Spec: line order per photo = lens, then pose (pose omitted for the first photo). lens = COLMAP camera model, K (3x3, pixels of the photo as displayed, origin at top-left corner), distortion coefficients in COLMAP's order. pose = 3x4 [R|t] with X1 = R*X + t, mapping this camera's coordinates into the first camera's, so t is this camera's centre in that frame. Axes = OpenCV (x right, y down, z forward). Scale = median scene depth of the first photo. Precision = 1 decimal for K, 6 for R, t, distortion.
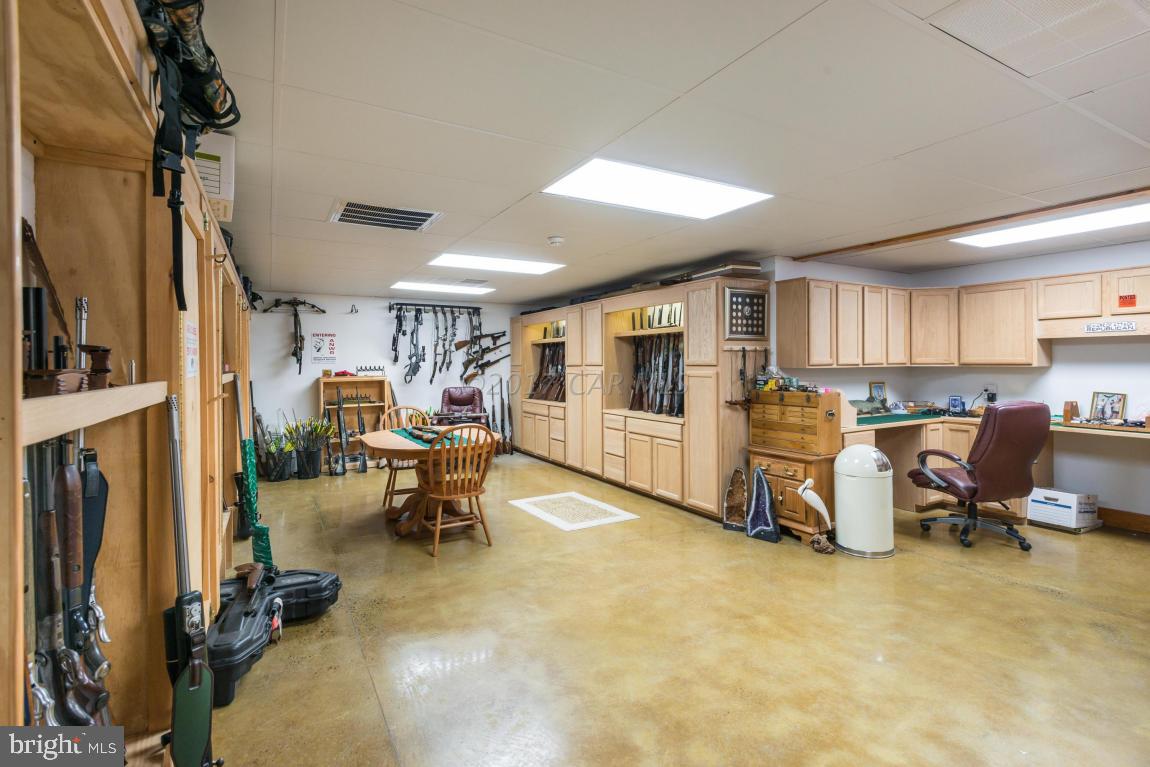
lens RADIAL K [[539.6, 0, 572.2], [0, 539.6, 362.6], [0, 0, 1]] dist [0.001640, 0.000096]
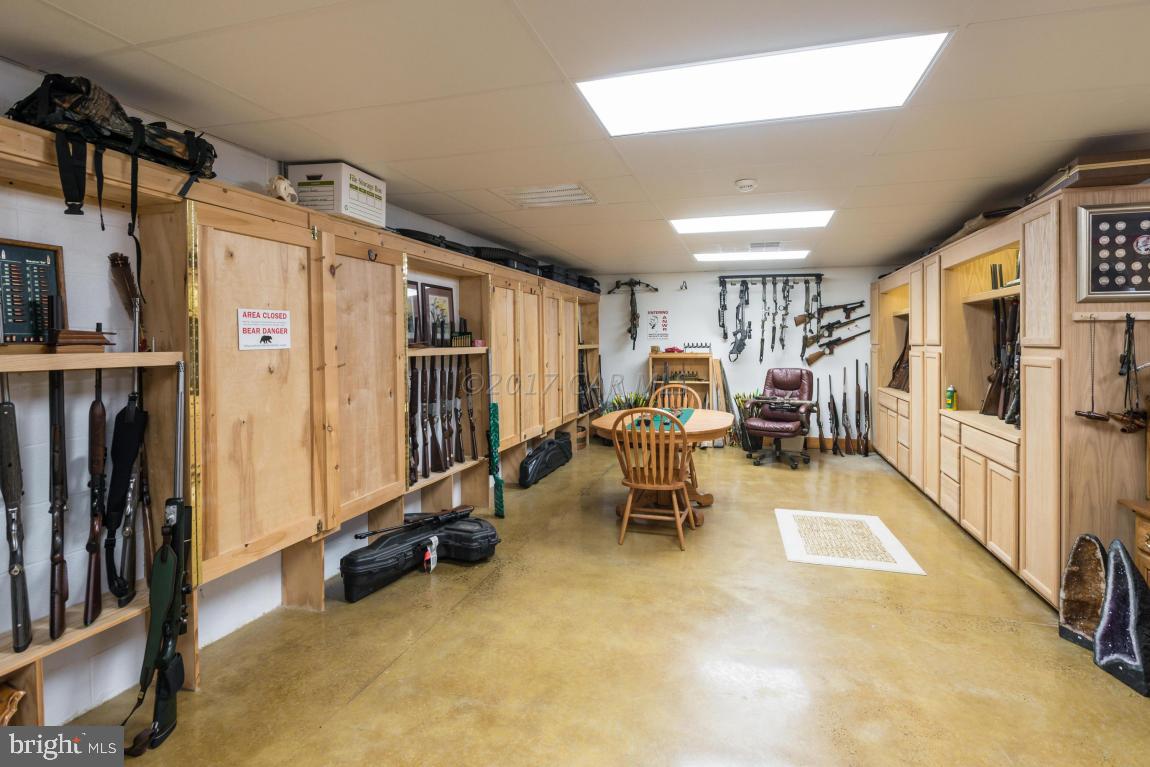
lens RADIAL K [[562.2, 0, 574.7], [0, 562.2, 343.6], [0, 0, 1]] dist [0.000725, -0.008205]
pose [[0.690689, 0.010763, -0.723072, 0.244416], [-0.005312, 0.999938, 0.009810, -0.001329], [0.723133, -0.002935, 0.690703, 0.159872]]
